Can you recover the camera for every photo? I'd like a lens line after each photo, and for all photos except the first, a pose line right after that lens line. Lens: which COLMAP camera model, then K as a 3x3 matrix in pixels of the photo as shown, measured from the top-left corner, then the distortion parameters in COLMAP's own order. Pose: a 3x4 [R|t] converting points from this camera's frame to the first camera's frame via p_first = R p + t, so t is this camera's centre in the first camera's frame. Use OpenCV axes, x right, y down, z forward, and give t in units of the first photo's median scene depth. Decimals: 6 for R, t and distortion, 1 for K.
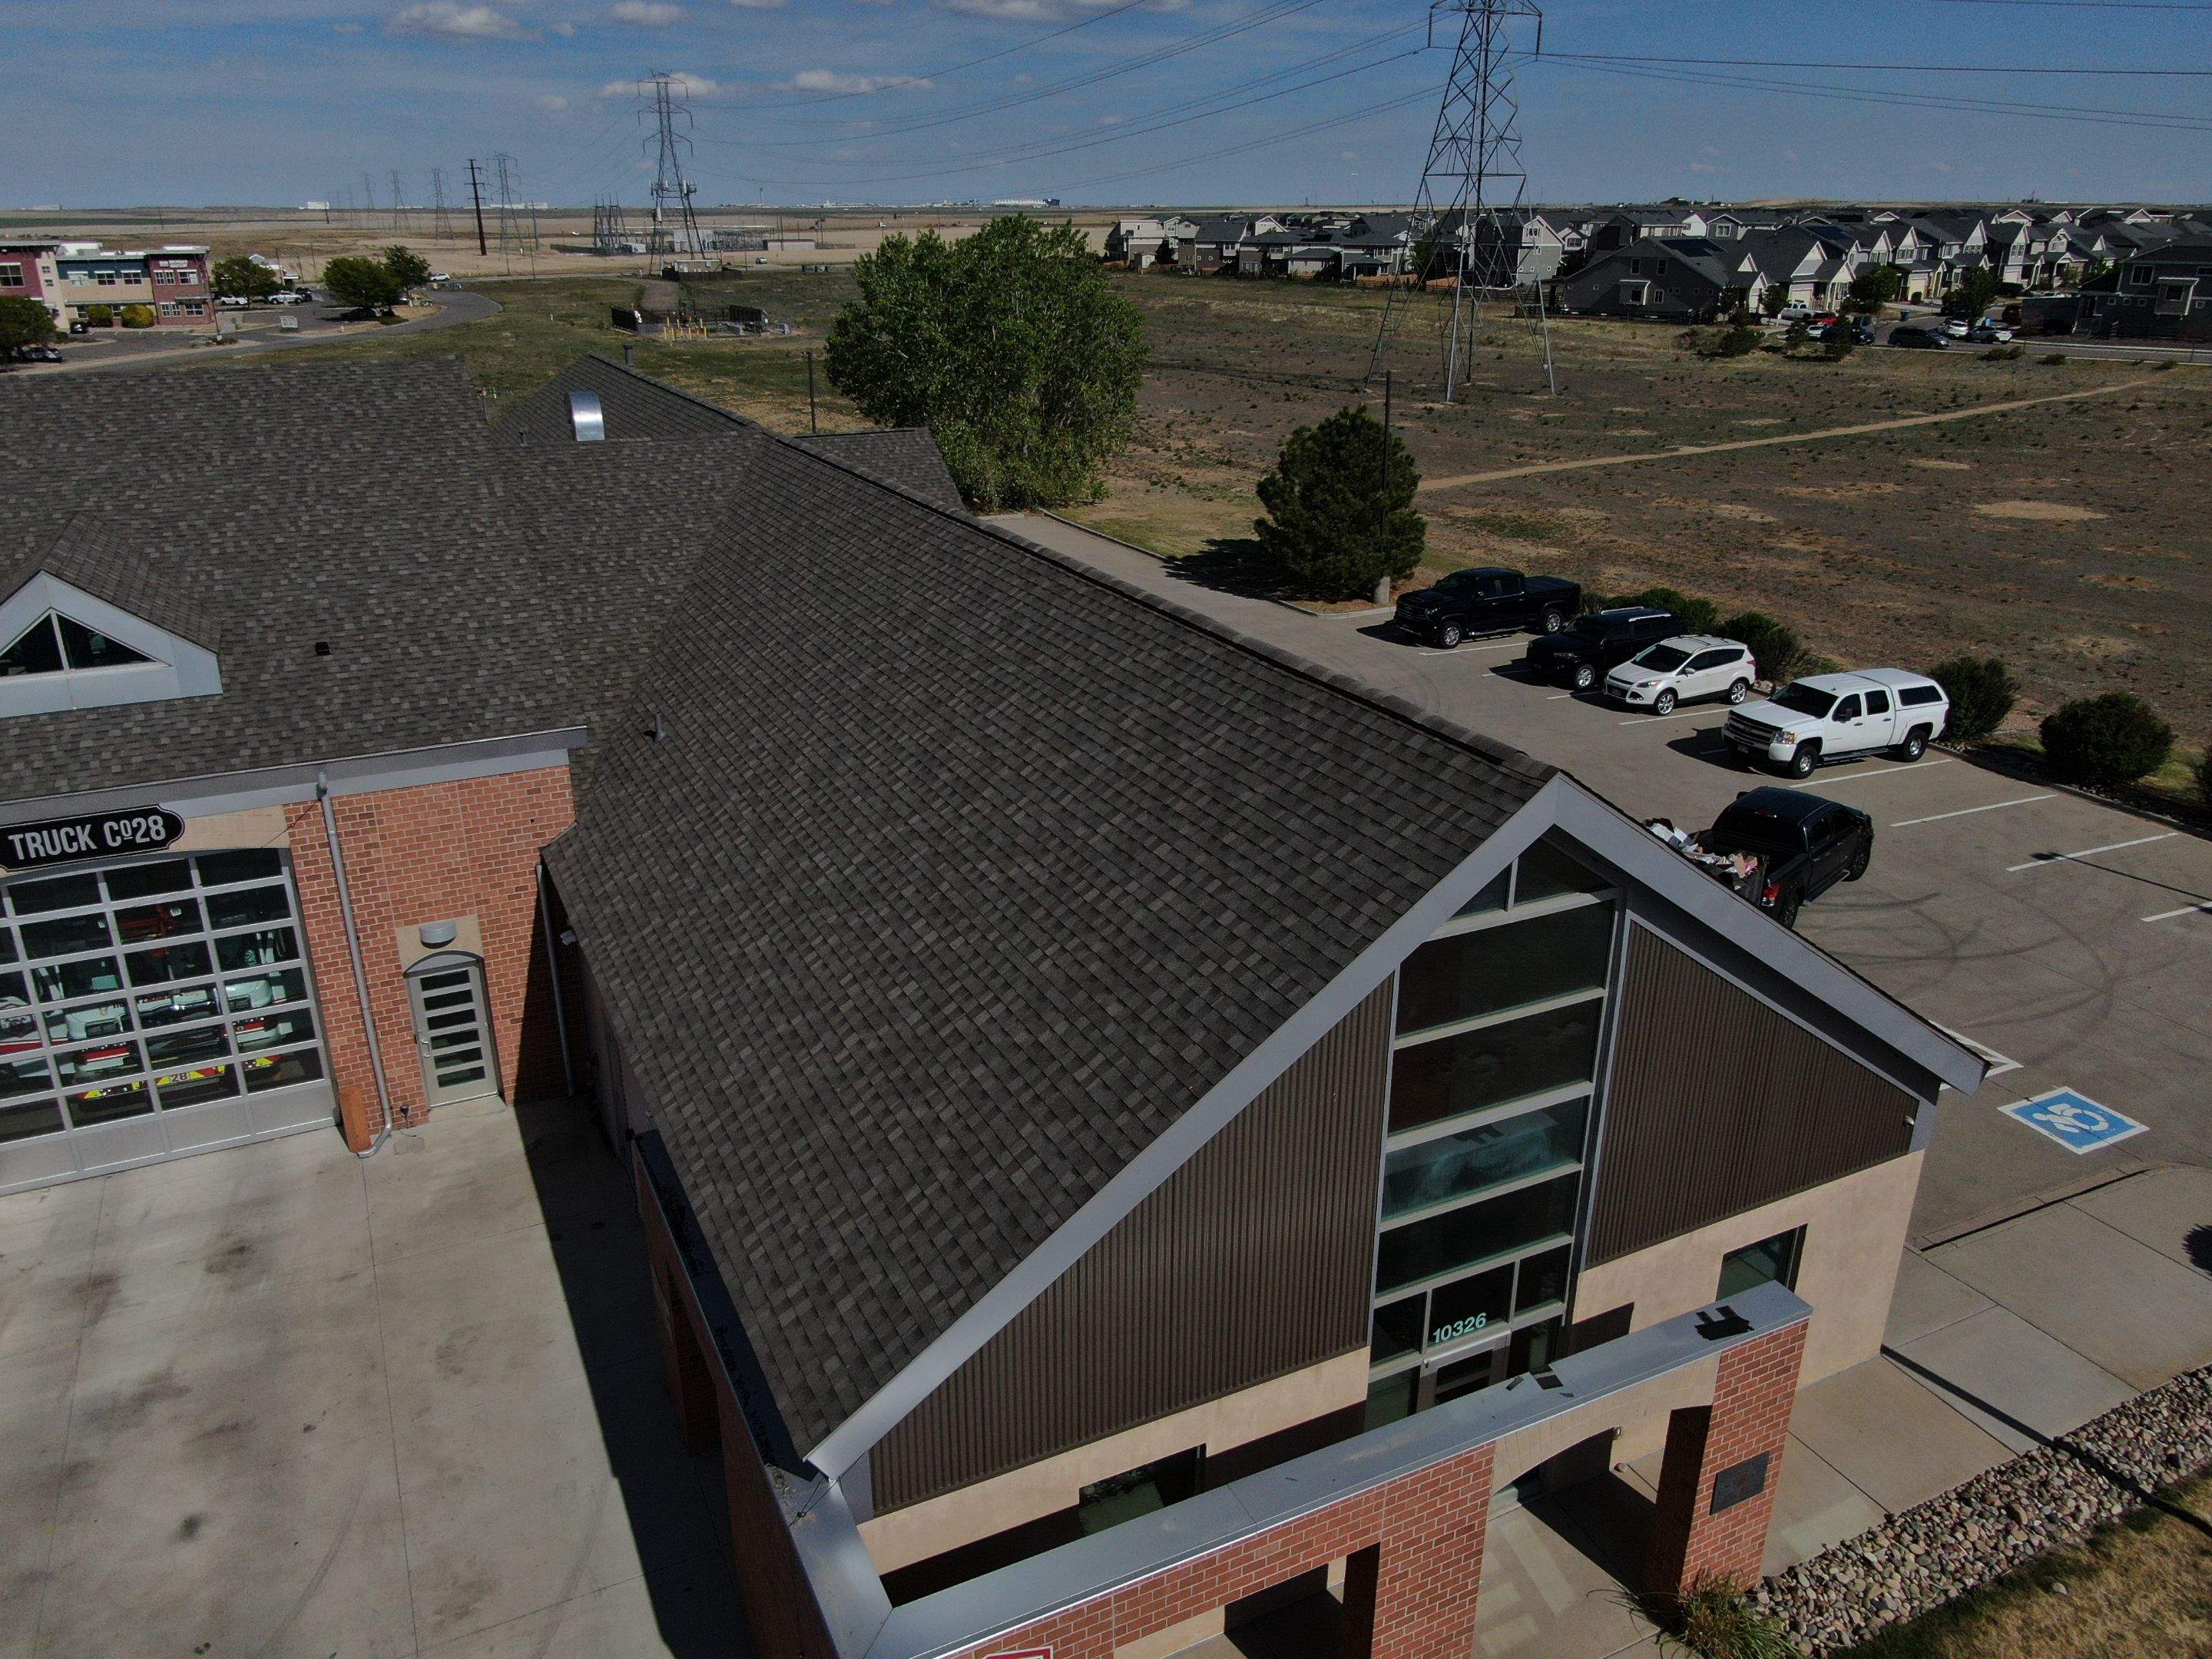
lens RADIAL K [[1595.3, 0, 1106.0], [0, 1595.3, 829.5], [0, 0, 1]] dist [-0.020066, 0.009931]
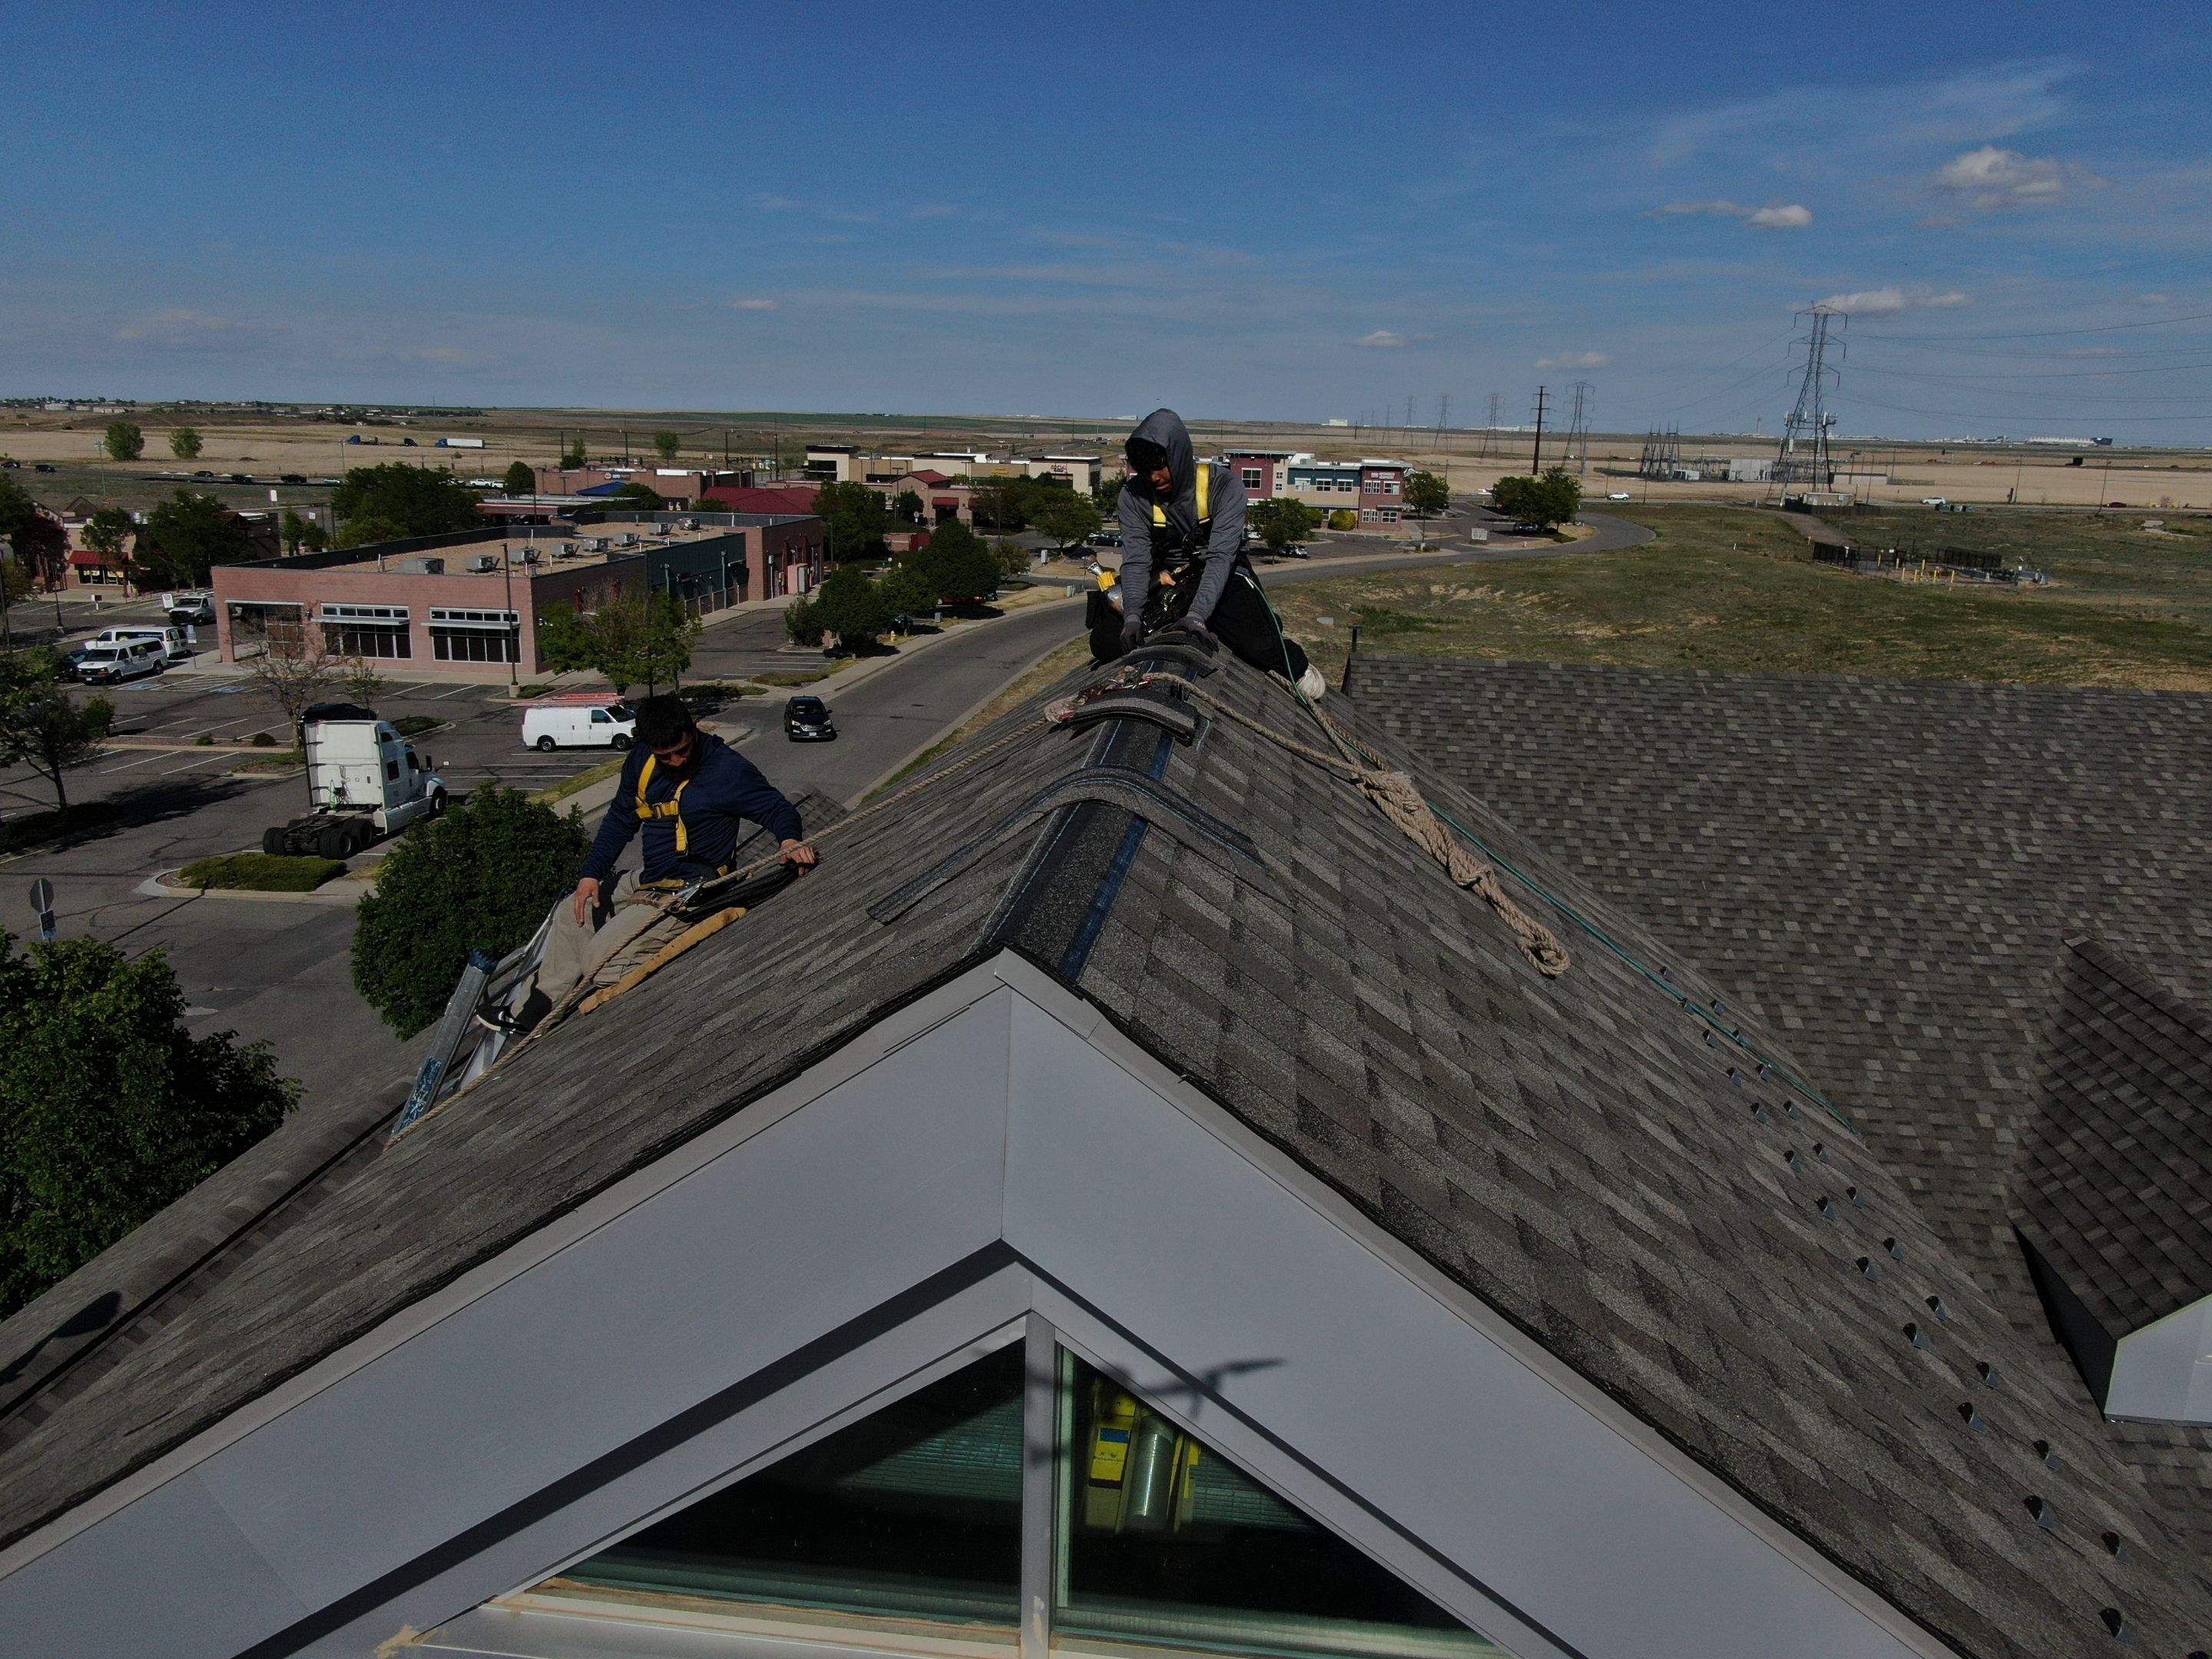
lens RADIAL K [[1629.8, 0, 1112.9], [0, 1629.8, 838.8], [0, 0, 1]] dist [-0.025539, 0.030641]
pose [[0.847135, 0.152556, -0.509008, -0.257186], [-0.216350, 0.973933, -0.068168, -0.001824], [0.485340, 0.167871, 0.858059, 0.003610]]
